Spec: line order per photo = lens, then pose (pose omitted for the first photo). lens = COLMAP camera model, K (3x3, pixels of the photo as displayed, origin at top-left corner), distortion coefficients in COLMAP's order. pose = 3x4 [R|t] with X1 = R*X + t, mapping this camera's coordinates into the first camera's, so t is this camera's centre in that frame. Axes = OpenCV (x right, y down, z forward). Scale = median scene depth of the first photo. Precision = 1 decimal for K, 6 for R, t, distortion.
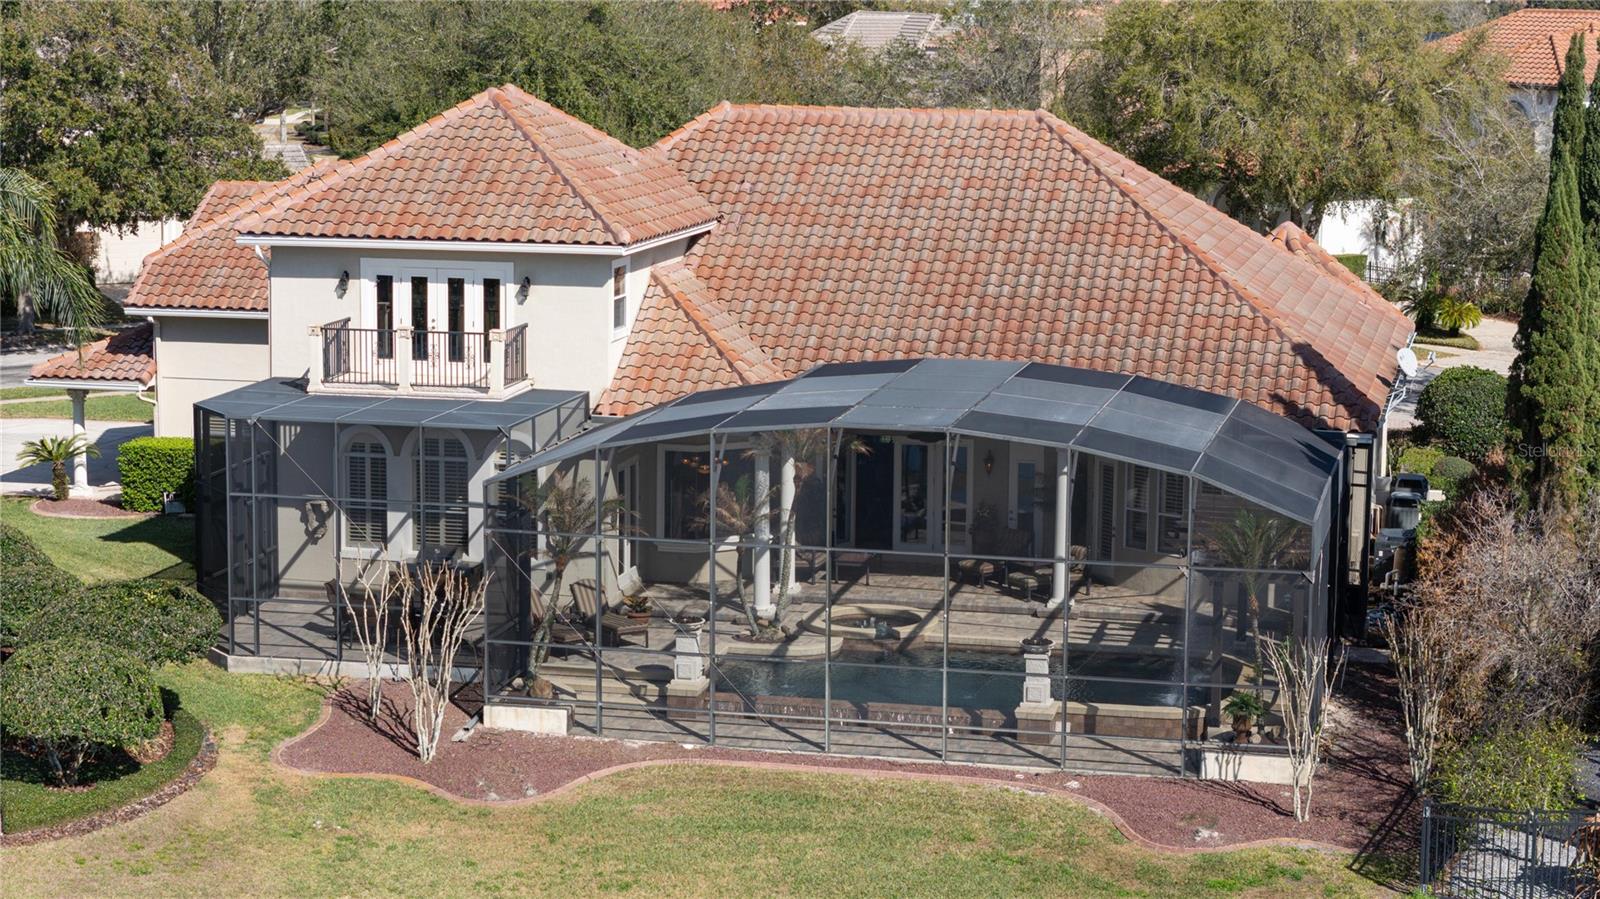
lens RADIAL K [[3107.4, 0, 800.0], [0, 3107.4, 449.5], [0, 0, 1]] dist [-0.102892, 0.097521]
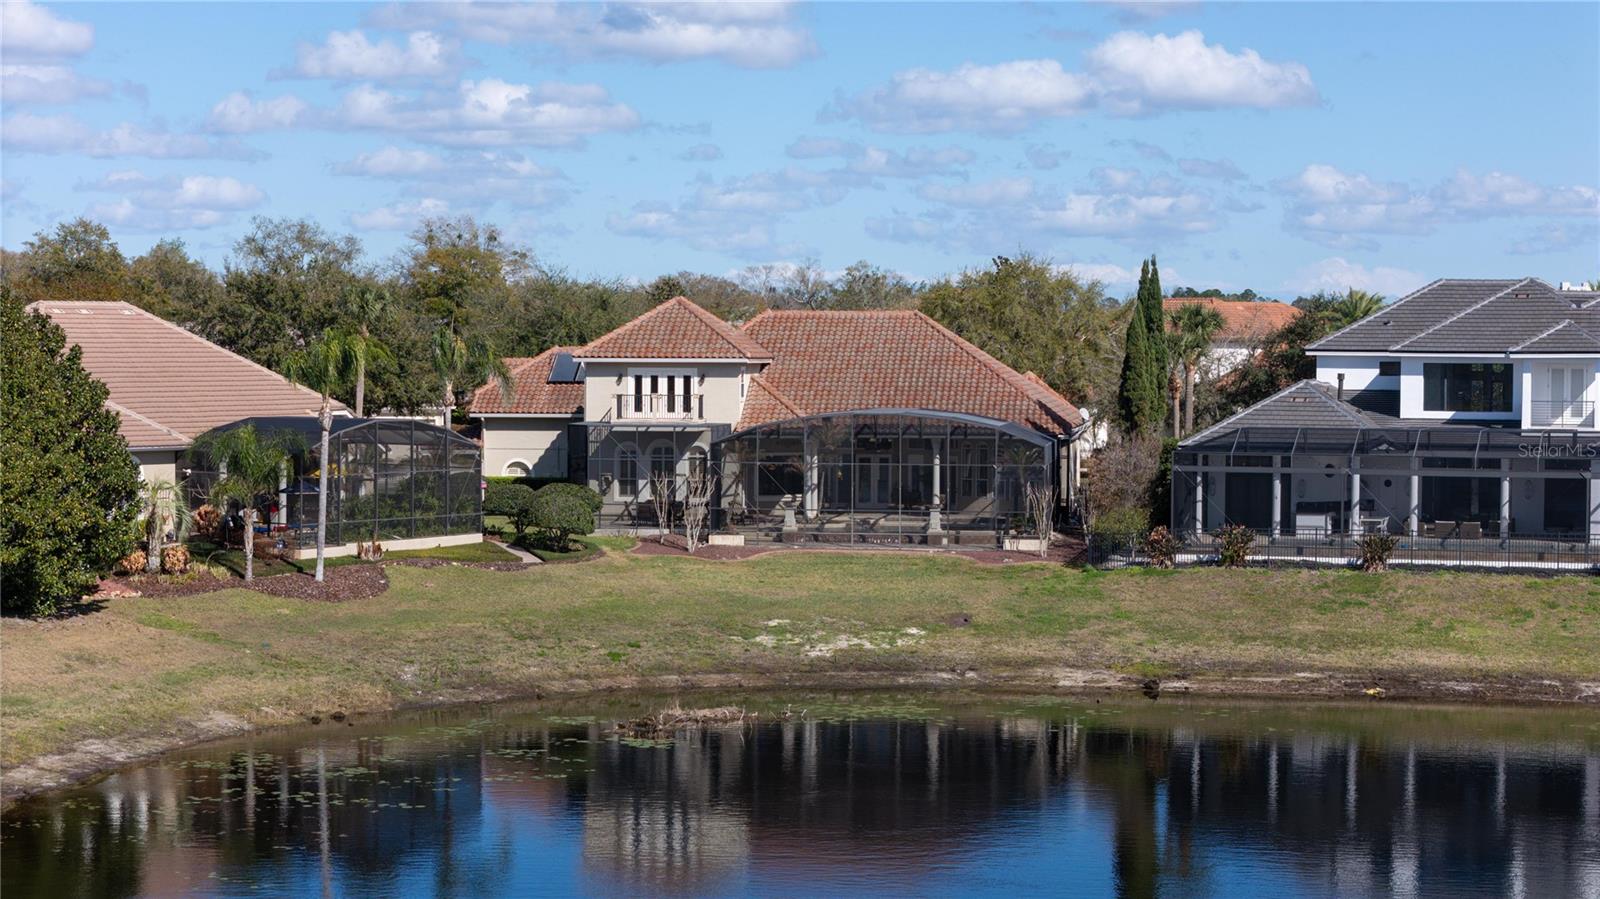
lens RADIAL K [[3107.4, 0, 800.0], [0, 3107.4, 449.5], [0, 0, 1]] dist [-0.102892, 0.097521]
pose [[0.996185, -0.008723, 0.086825, -0.214793], [0.019174, 0.992556, -0.120273, 0.275556], [-0.085129, 0.121479, 0.988937, -1.262916]]
